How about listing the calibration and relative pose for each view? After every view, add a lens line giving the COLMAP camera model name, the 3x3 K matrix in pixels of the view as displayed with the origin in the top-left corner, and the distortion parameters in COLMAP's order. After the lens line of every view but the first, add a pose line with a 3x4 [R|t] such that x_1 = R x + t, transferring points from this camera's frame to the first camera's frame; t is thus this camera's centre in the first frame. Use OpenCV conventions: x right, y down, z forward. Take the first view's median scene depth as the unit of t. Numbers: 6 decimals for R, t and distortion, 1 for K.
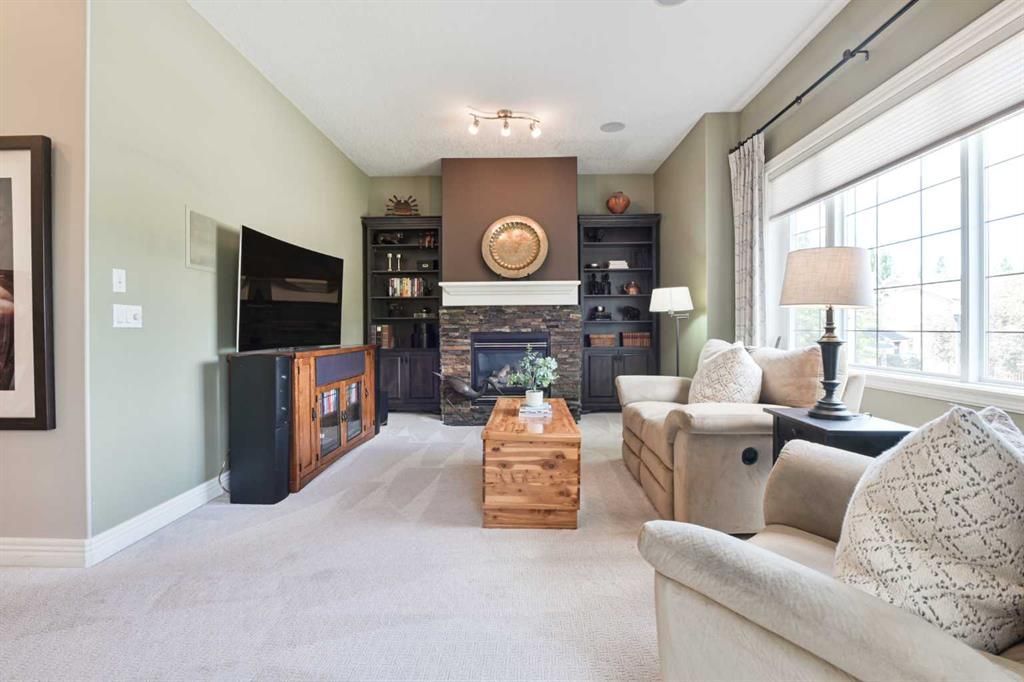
lens RADIAL K [[445.0, 0, 518.1], [0, 445.0, 323.3], [0, 0, 1]] dist [-0.012181, -0.000329]
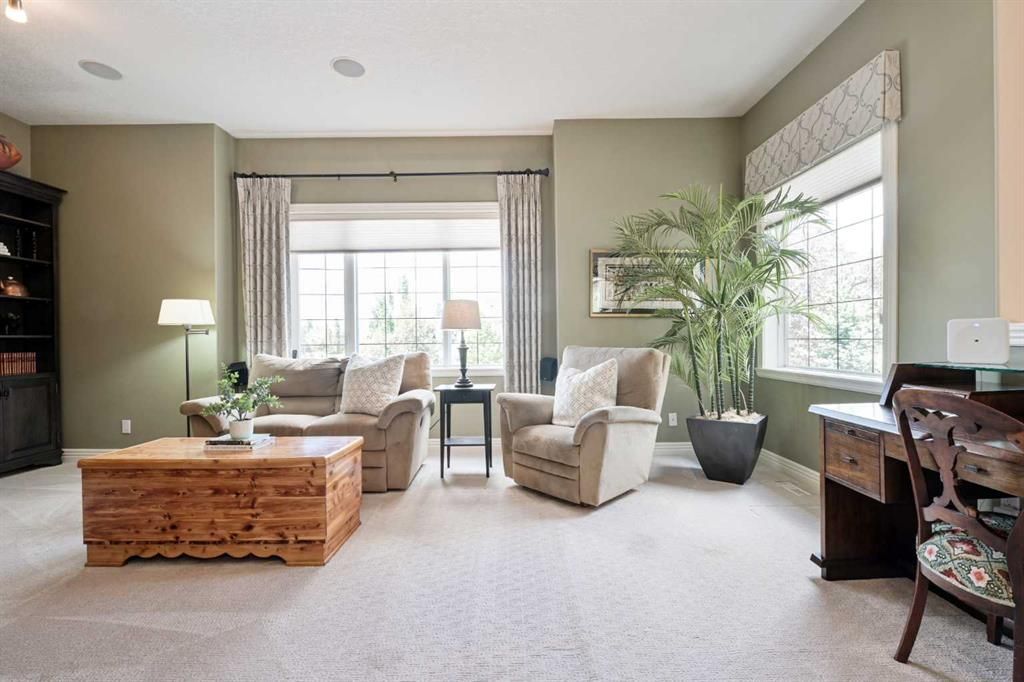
lens RADIAL K [[445.0, 0, 513.9], [0, 445.0, 342.3], [0, 0, 1]] dist [-0.012181, -0.000329]
pose [[-0.026388, -0.003919, 0.999644, -0.655956], [0.000704, 0.999992, 0.003939, 0.003713], [-0.999652, 0.000807, -0.026385, 0.425562]]
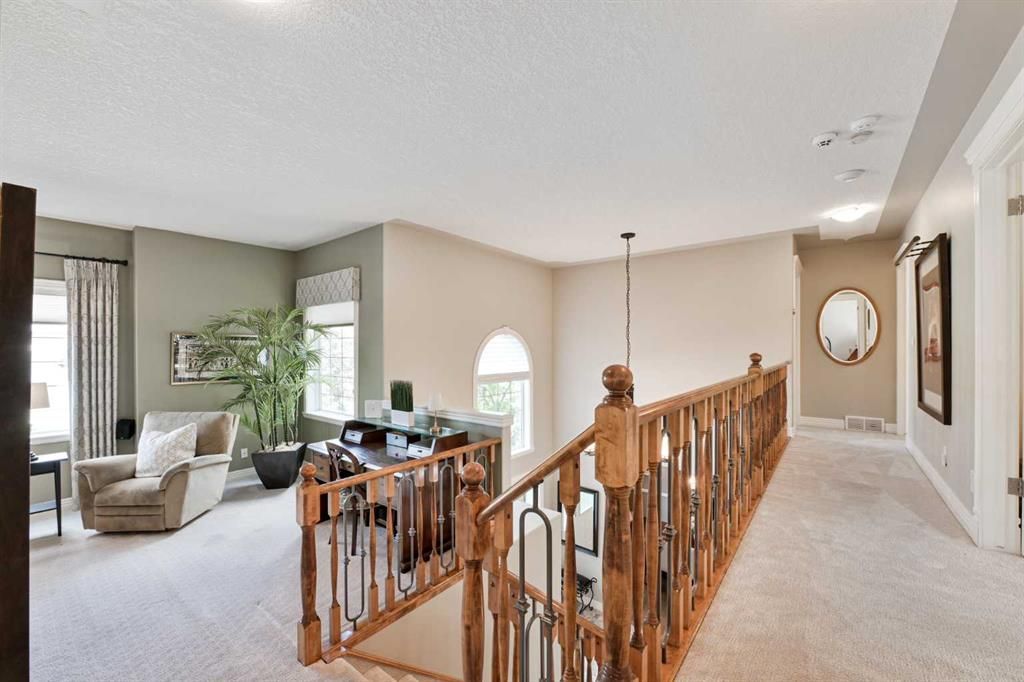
lens RADIAL K [[411.9, 0, 519.6], [0, 411.9, 346.9], [0, 0, 1]] dist [-0.012263, 0.000104]
pose [[-0.796512, 0.003995, 0.604609, -1.197586], [-0.001681, 0.999960, -0.008822, -0.158206], [-0.604620, -0.008044, -0.796473, 0.564588]]
